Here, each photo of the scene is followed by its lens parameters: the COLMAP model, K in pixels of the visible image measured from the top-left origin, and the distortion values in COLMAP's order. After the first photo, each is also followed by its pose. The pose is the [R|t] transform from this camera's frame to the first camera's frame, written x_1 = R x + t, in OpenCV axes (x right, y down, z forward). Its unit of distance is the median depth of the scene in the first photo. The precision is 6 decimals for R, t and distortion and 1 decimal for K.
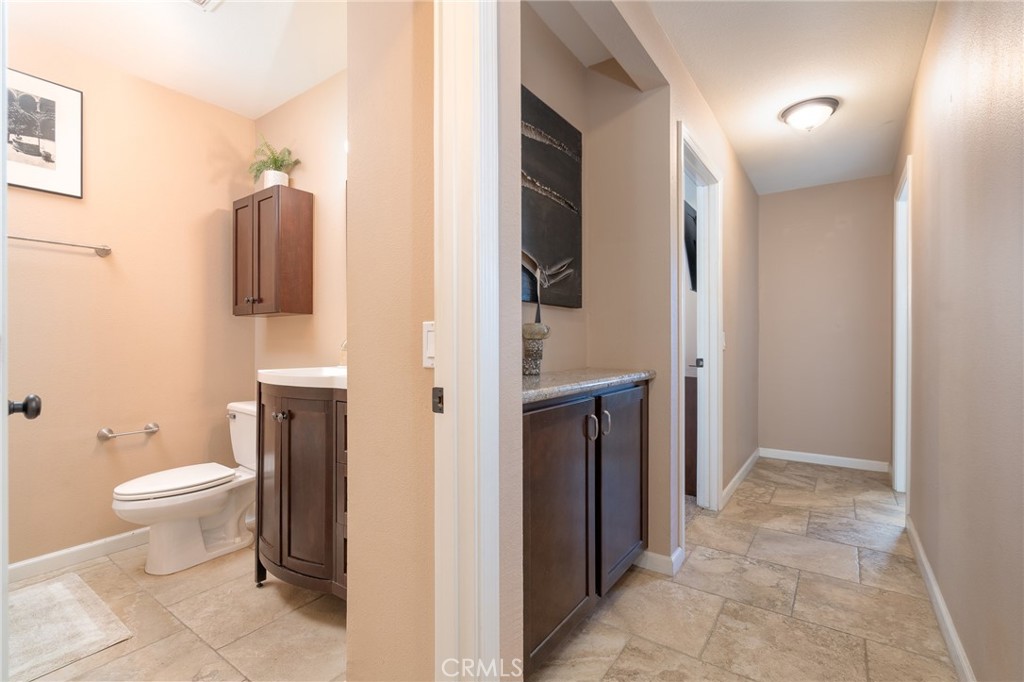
lens RADIAL K [[466.5, 0, 512.4], [0, 466.5, 342.1], [0, 0, 1]] dist [-0.004548, 0.000260]
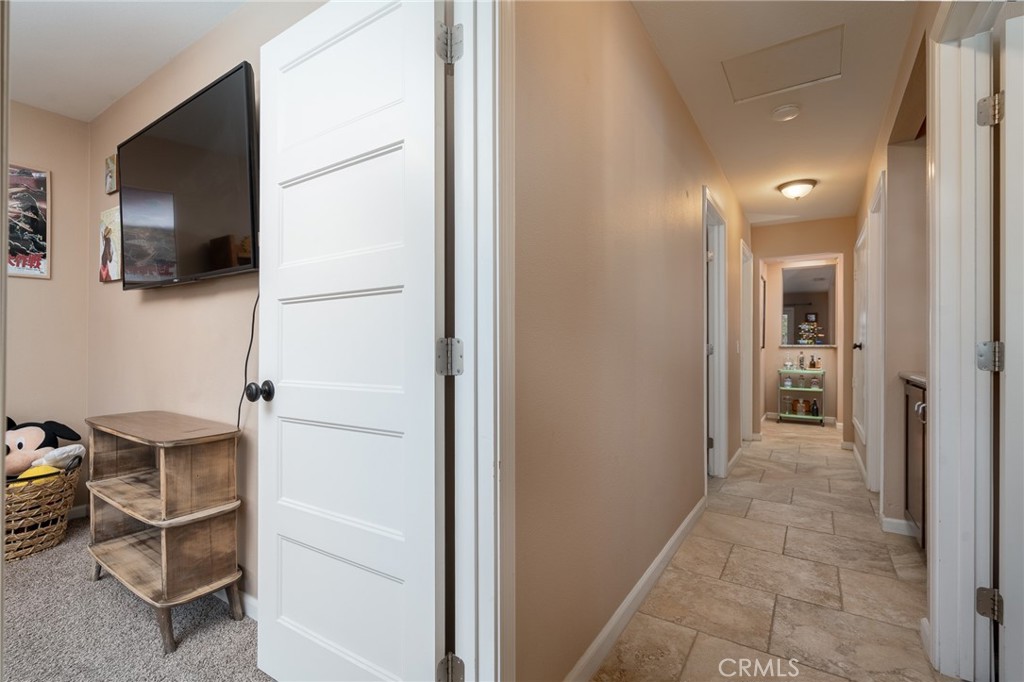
lens RADIAL K [[466.5, 0, 510.7], [0, 466.5, 342.9], [0, 0, 1]] dist [-0.004548, 0.000260]
pose [[-0.999230, -0.010435, -0.037809, 1.297557], [-0.010309, 0.999941, -0.003524, 0.001012], [0.037844, -0.003131, -0.999279, 2.113475]]
